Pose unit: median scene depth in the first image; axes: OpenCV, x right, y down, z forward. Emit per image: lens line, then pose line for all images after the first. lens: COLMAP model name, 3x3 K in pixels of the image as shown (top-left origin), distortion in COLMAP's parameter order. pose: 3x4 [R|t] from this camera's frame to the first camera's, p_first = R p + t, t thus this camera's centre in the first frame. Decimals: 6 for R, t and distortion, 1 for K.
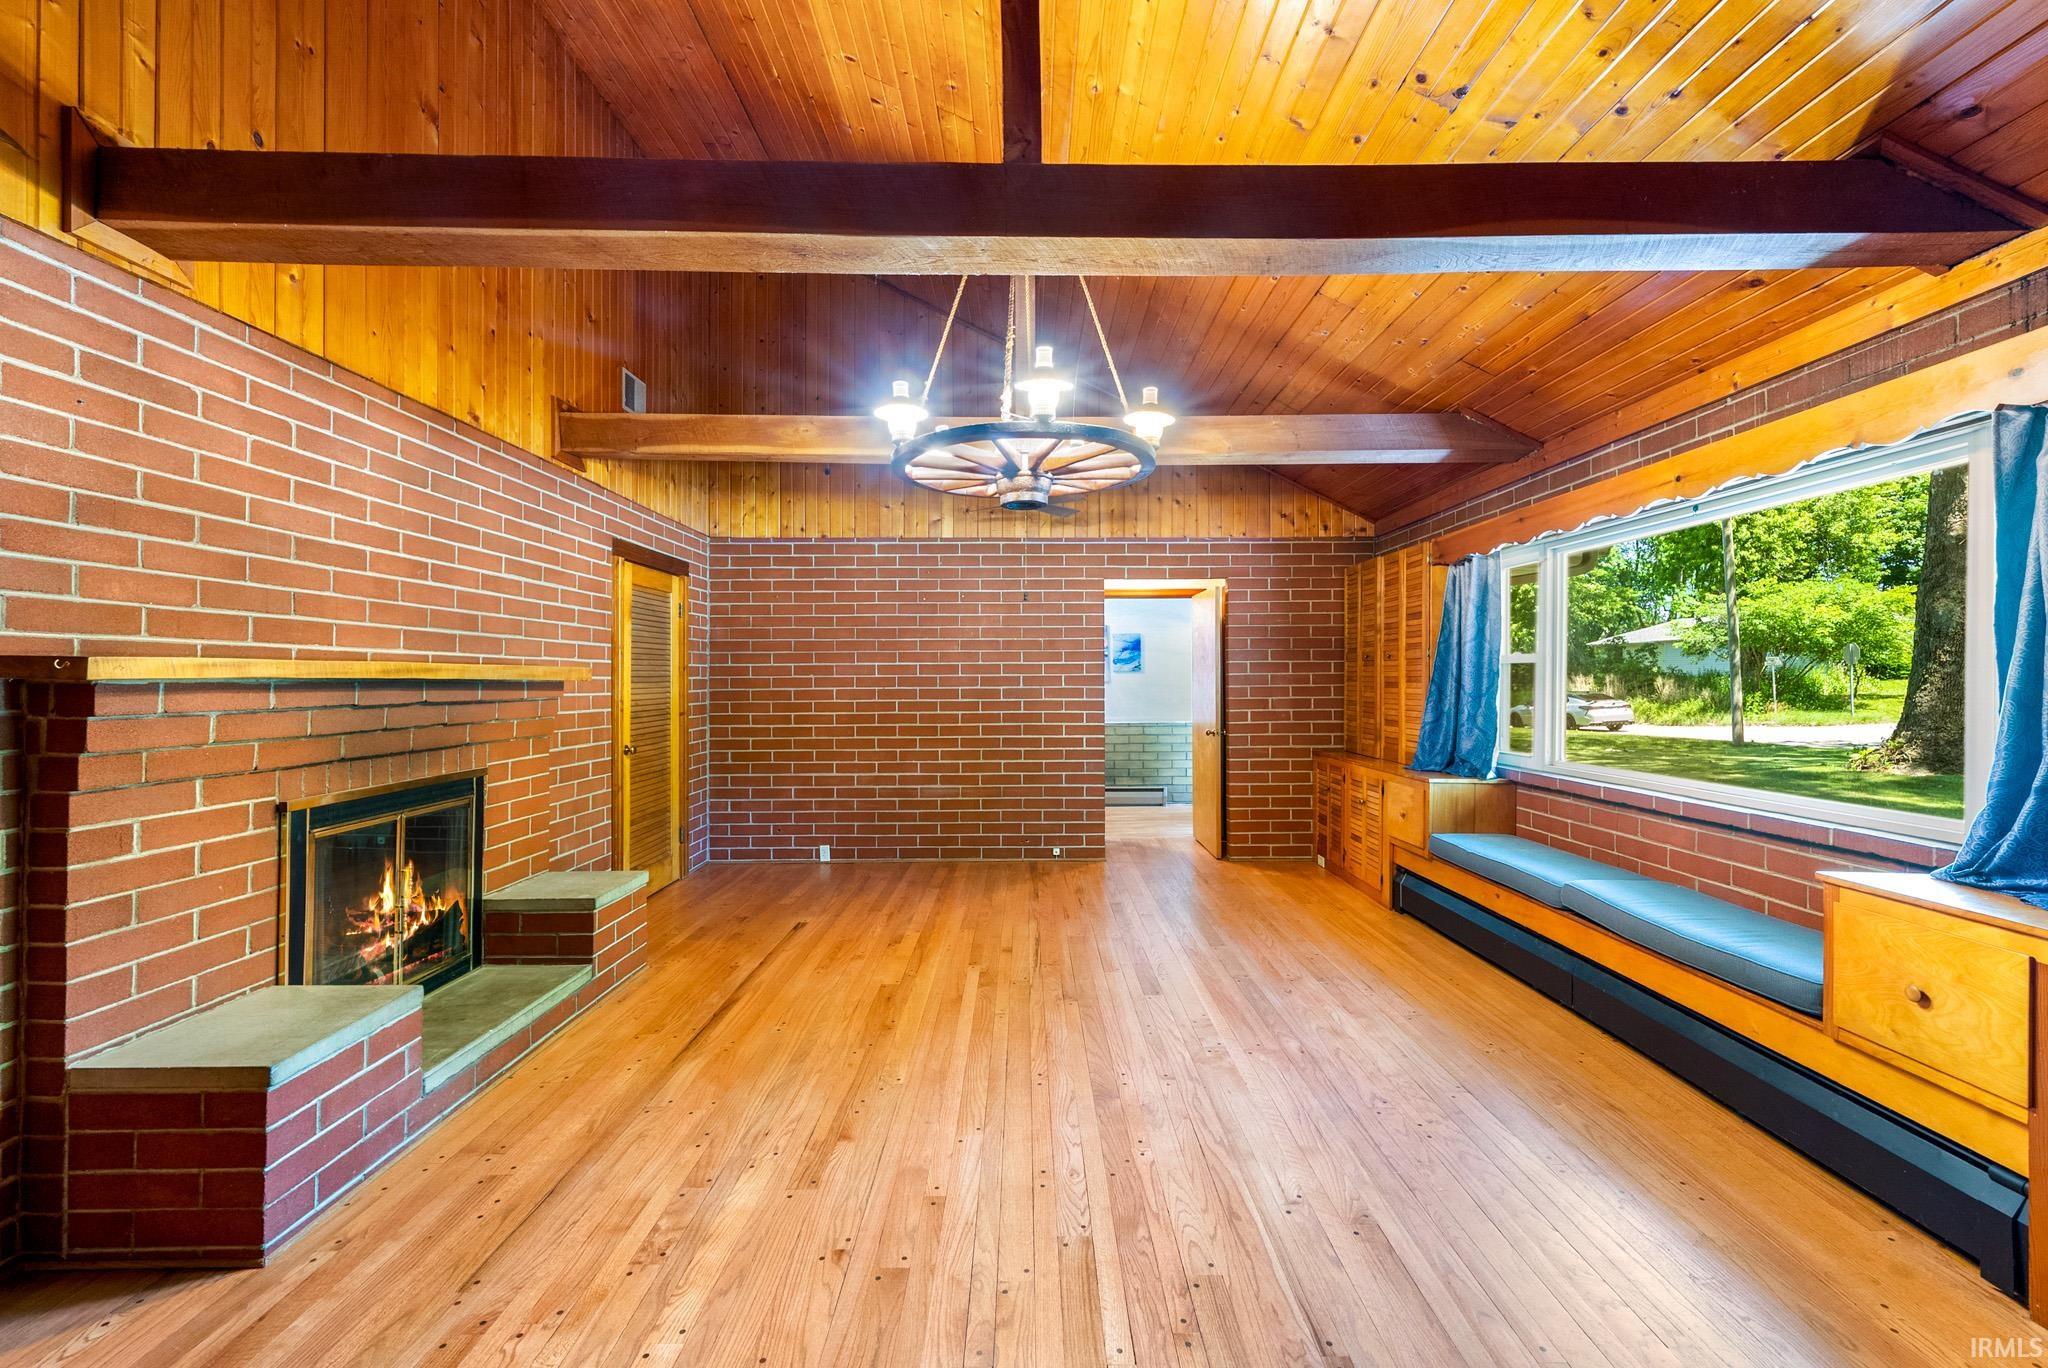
lens RADIAL K [[843.3, 0, 1043.3], [0, 843.3, 679.2], [0, 0, 1]] dist [-0.002411, 0.000702]
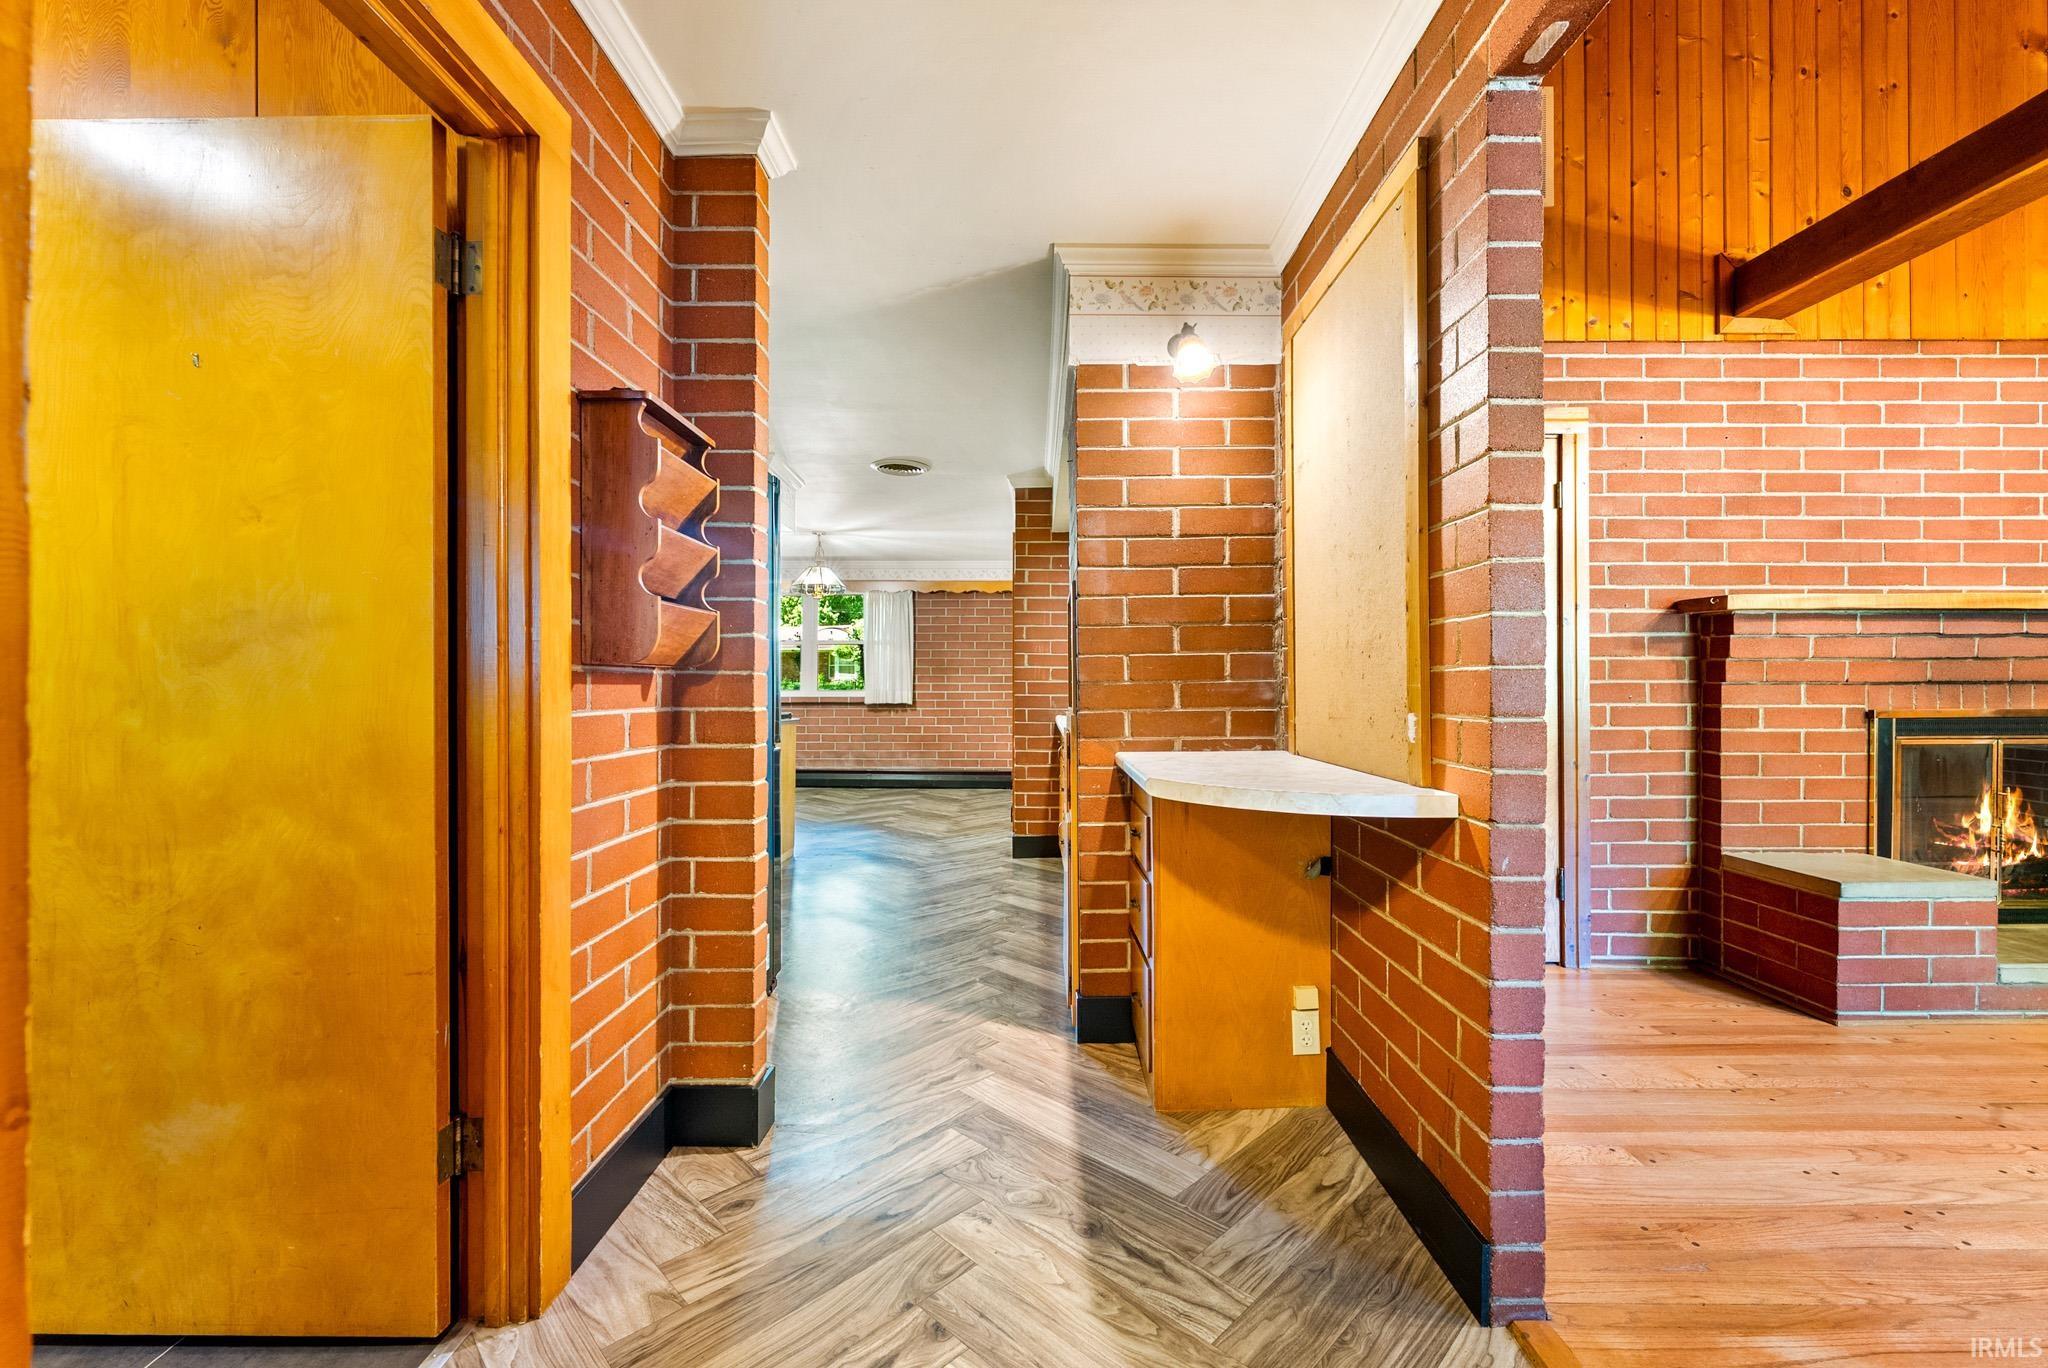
lens RADIAL K [[843.3, 0, 1039.8], [0, 843.3, 670.3], [0, 0, 1]] dist [-0.002411, 0.000702]
pose [[-0.011625, -0.012695, -0.999852, 0.394023], [0.002034, 0.999917, -0.012719, 0.110121], [0.999930, -0.002181, -0.011598, -0.238317]]
